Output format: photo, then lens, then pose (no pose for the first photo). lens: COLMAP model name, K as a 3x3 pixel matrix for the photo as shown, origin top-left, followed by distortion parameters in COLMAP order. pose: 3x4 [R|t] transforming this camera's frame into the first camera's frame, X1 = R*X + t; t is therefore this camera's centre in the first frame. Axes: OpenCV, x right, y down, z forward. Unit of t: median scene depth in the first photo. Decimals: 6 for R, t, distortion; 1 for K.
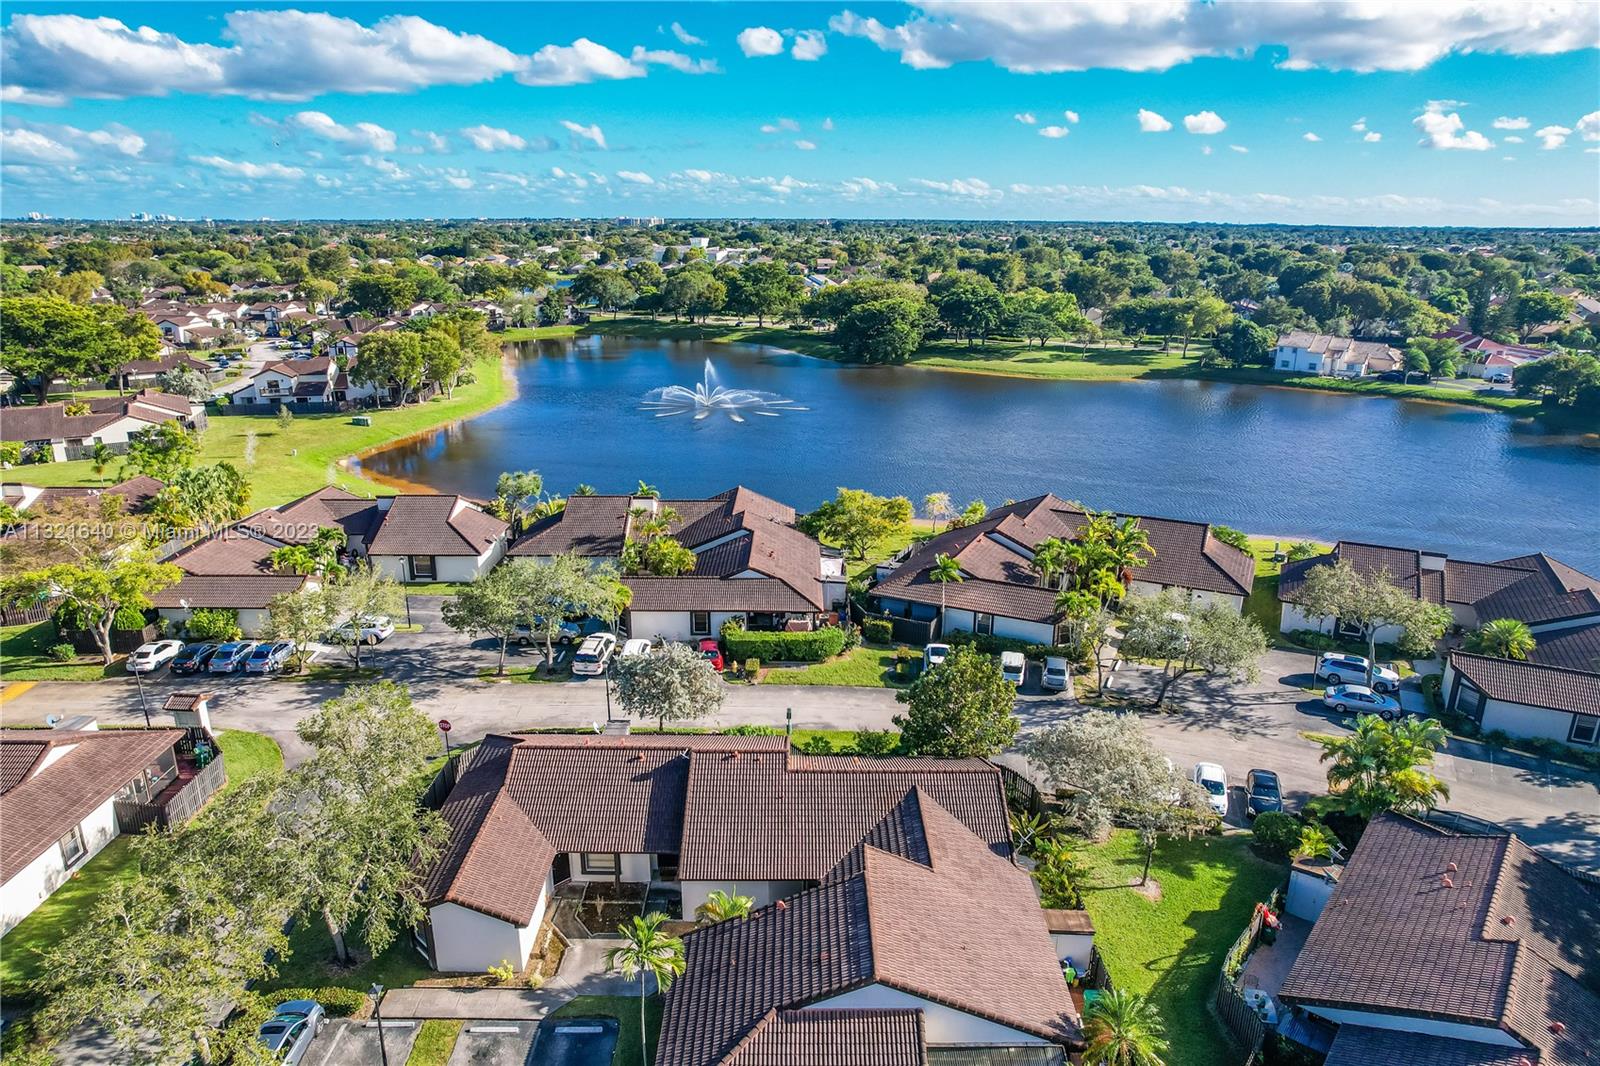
lens RADIAL K [[1060.4, 0, 799.4], [0, 1060.4, 537.9], [0, 0, 1]] dist [-0.048515, 0.055206]
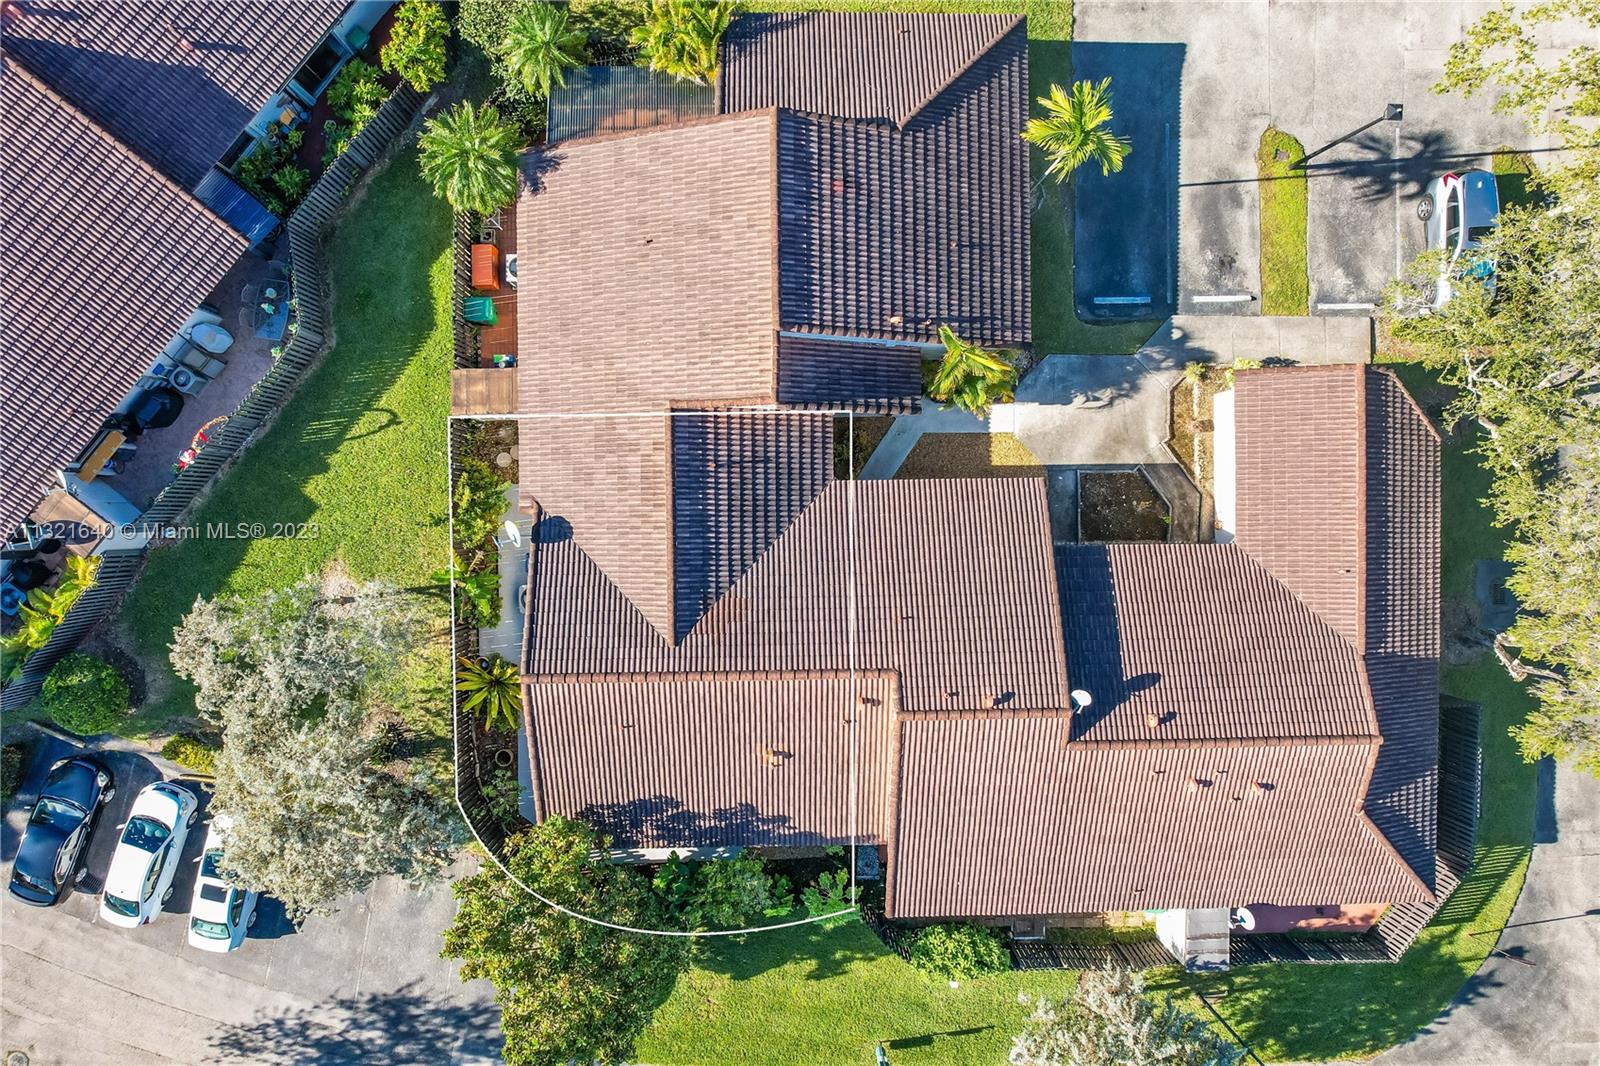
lens RADIAL K [[1060.4, 0, 812.1], [0, 1060.4, 538.2], [0, 0, 1]] dist [-0.048515, 0.055206]
pose [[-0.999339, 0.013295, -0.033839, 0.011785], [-0.036306, -0.315717, 0.948159, -0.066836], [0.001923, 0.948760, 0.315991, 0.166057]]
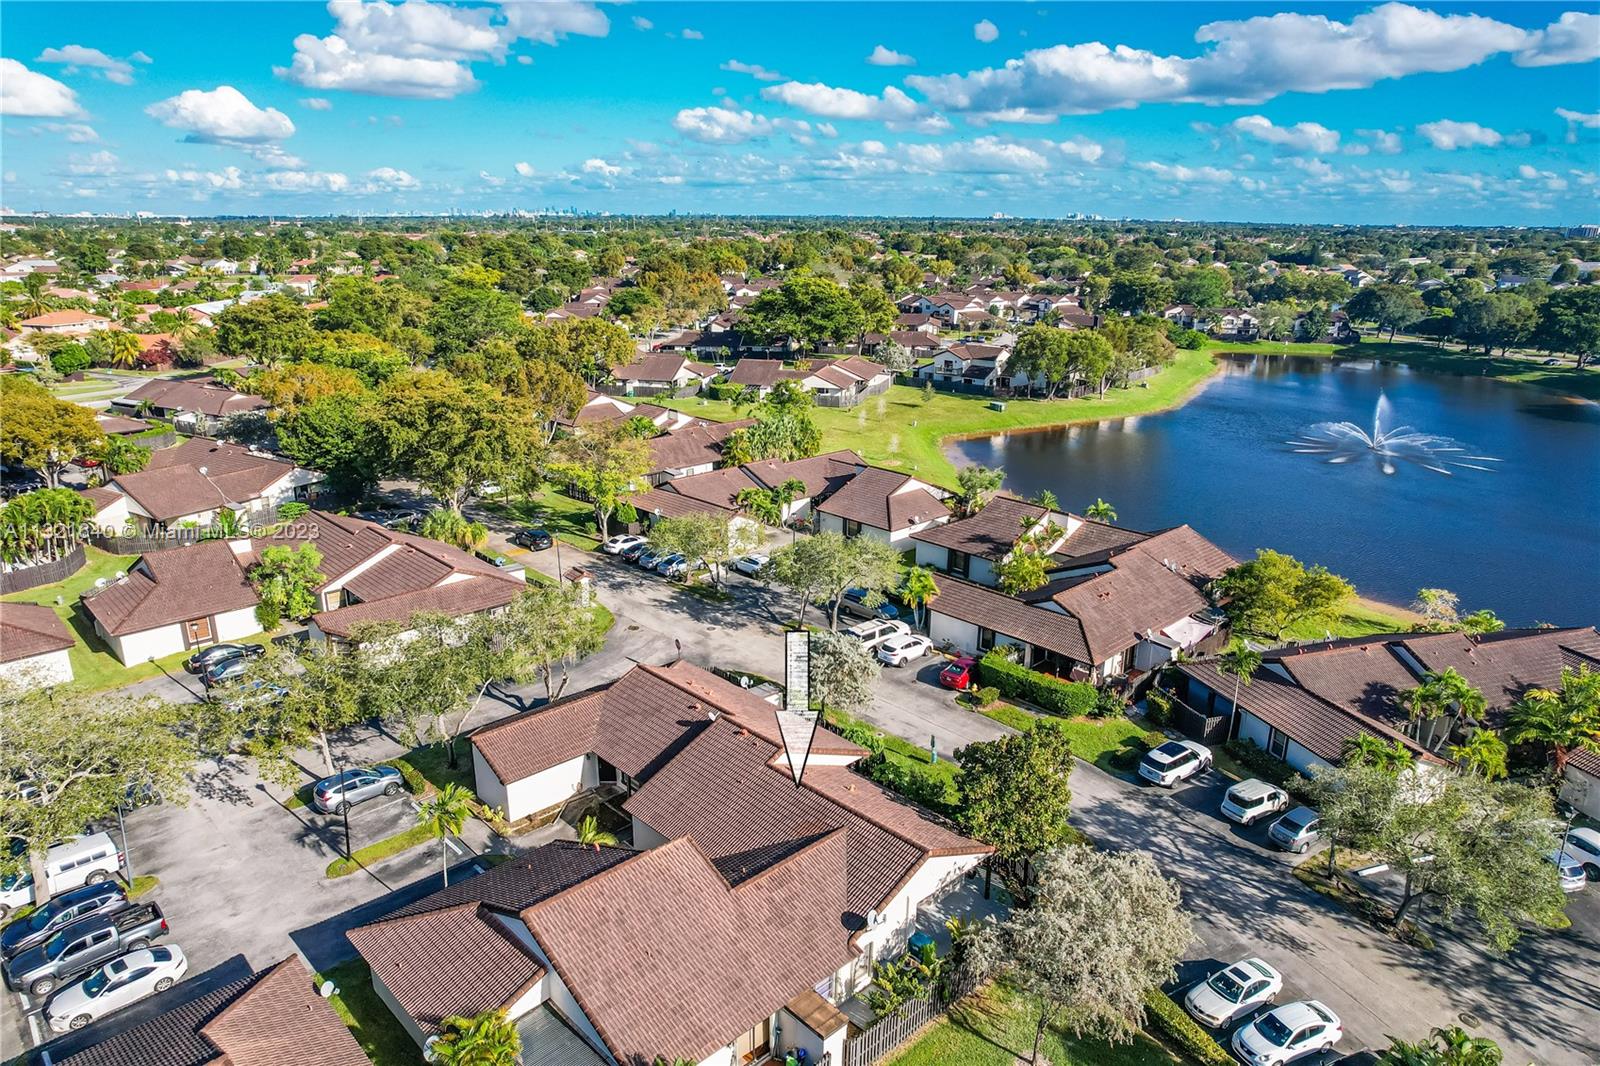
lens RADIAL K [[1060.4, 0, 799.1], [0, 1060.4, 549.4], [0, 0, 1]] dist [-0.048515, 0.055206]
pose [[0.692028, 0.226452, -0.685432, 0.147051], [-0.221357, 0.970347, 0.097094, -0.019327], [0.687094, 0.084534, 0.721634, 0.059563]]
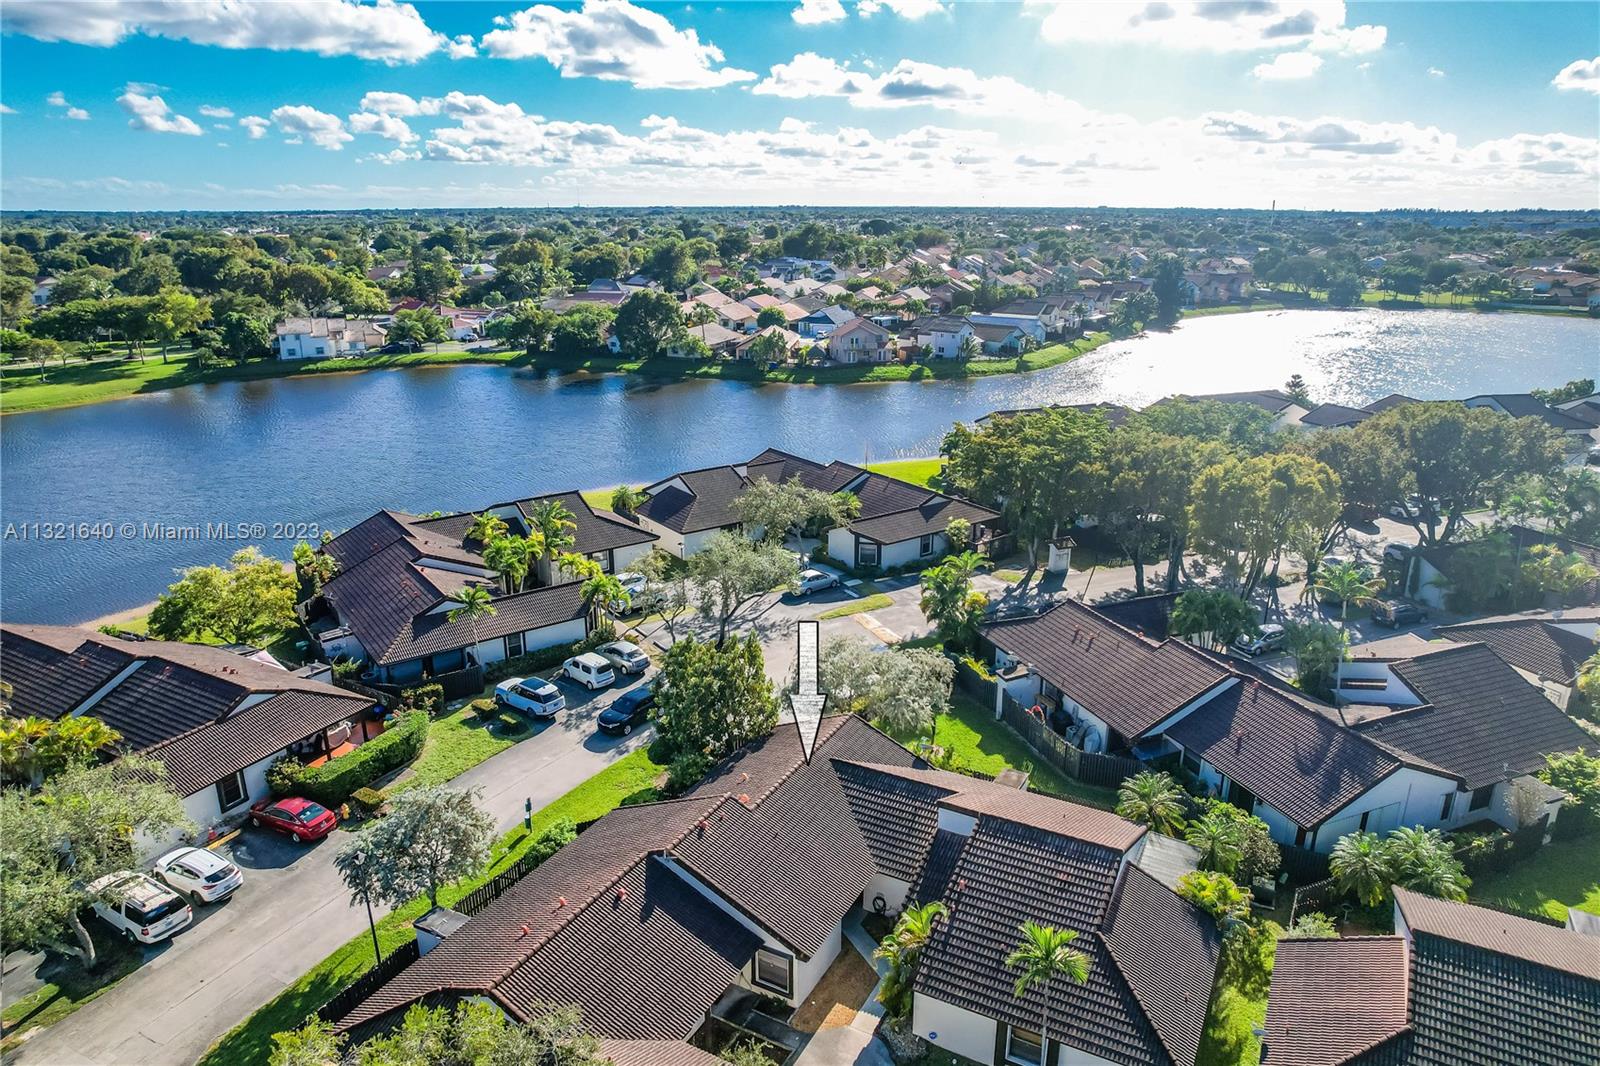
lens RADIAL K [[1060.4, 0, 807.1], [0, 1060.4, 531.8], [0, 0, 1]] dist [-0.048515, 0.055206]
pose [[0.471436, -0.274860, 0.837974, -0.151685], [0.267821, 0.949937, 0.160910, -0.031250], [-0.840250, 0.148568, 0.521447, 0.100134]]
